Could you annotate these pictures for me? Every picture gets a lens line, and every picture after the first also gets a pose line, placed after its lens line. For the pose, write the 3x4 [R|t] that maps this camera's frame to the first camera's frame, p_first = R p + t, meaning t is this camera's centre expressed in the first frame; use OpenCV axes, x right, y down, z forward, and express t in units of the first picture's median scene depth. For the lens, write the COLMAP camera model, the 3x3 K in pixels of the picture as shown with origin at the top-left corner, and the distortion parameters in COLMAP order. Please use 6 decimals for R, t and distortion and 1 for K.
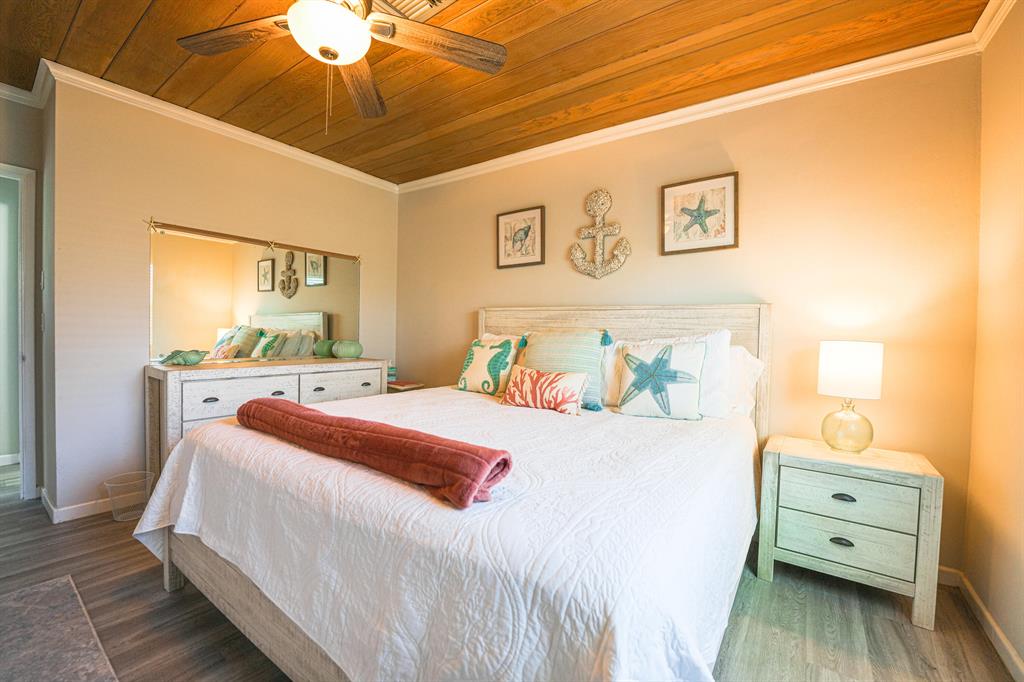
lens RADIAL K [[423.3, 0, 509.1], [0, 423.3, 340.7], [0, 0, 1]] dist [-0.028927, 0.003841]
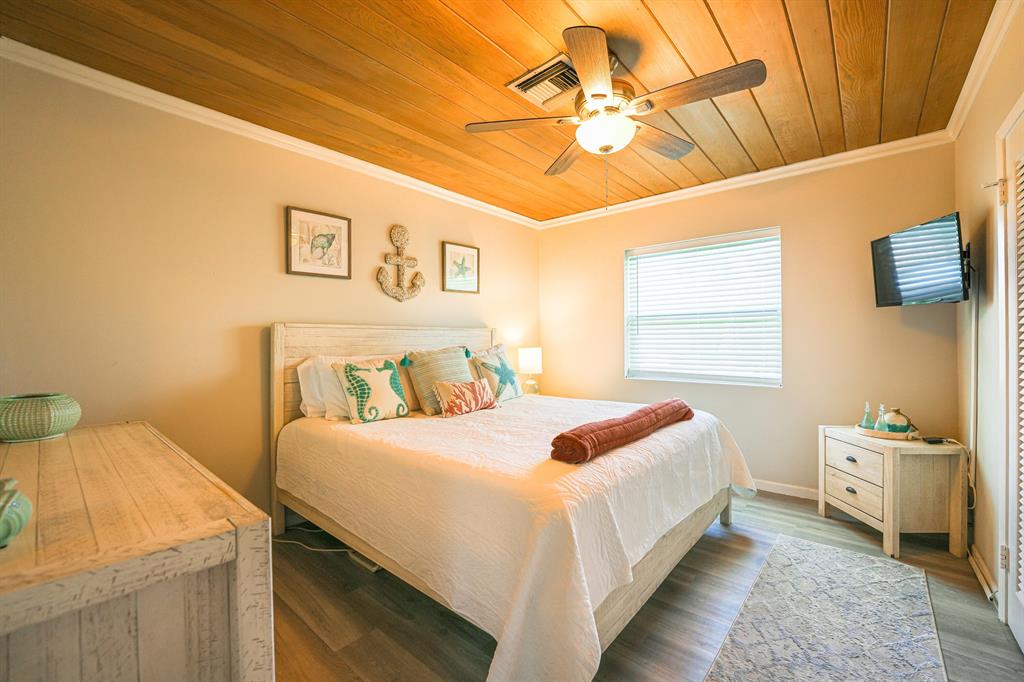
lens RADIAL K [[421.8, 0, 512.0], [0, 421.8, 341.0], [0, 0, 1]] dist [-0.019757, -0.000068]
pose [[0.084525, -0.027934, 0.996030, -0.962778], [0.027941, 0.999280, 0.025654, -0.065271], [-0.996030, 0.025662, 0.085245, 0.639108]]
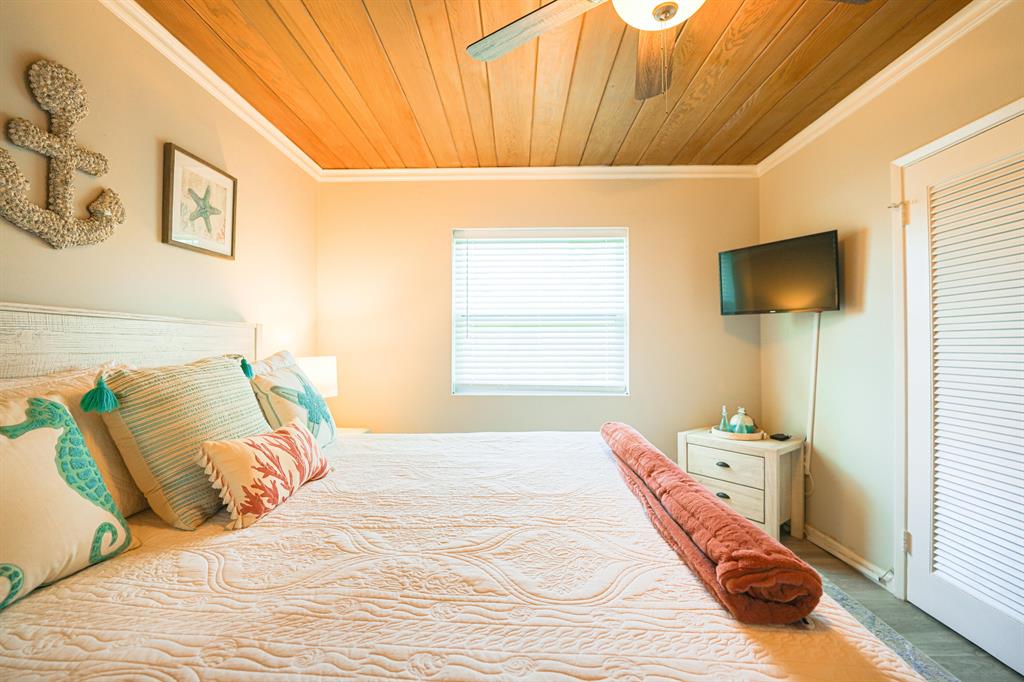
lens RADIAL K [[423.3, 0, 509.1], [0, 423.3, 340.7], [0, 0, 1]] dist [-0.028927, 0.003841]
pose [[-0.566109, -0.014610, 0.824201, -0.485542], [0.002875, 0.999802, 0.019698, -0.054354], [-0.824326, 0.013521, -0.565955, 0.891198]]
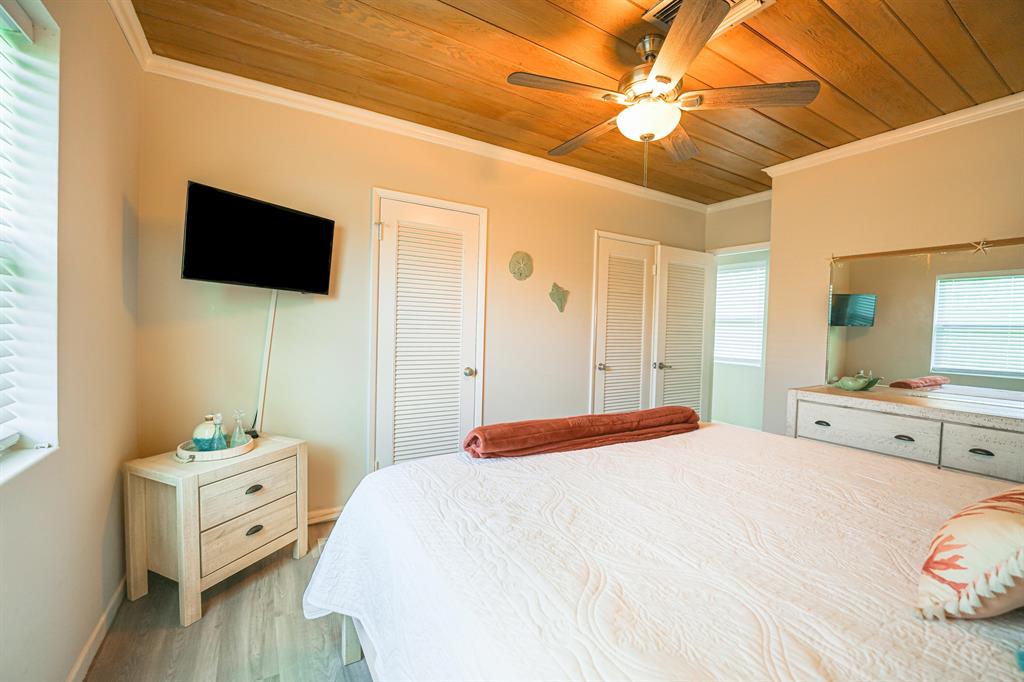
lens RADIAL K [[421.8, 0, 512.0], [0, 421.8, 341.0], [0, 0, 1]] dist [-0.019757, -0.000068]
pose [[-0.389553, -0.001961, -0.921002, 0.483456], [-0.053533, 0.998355, 0.020517, -0.037341], [0.919447, 0.057296, -0.389017, 0.613437]]
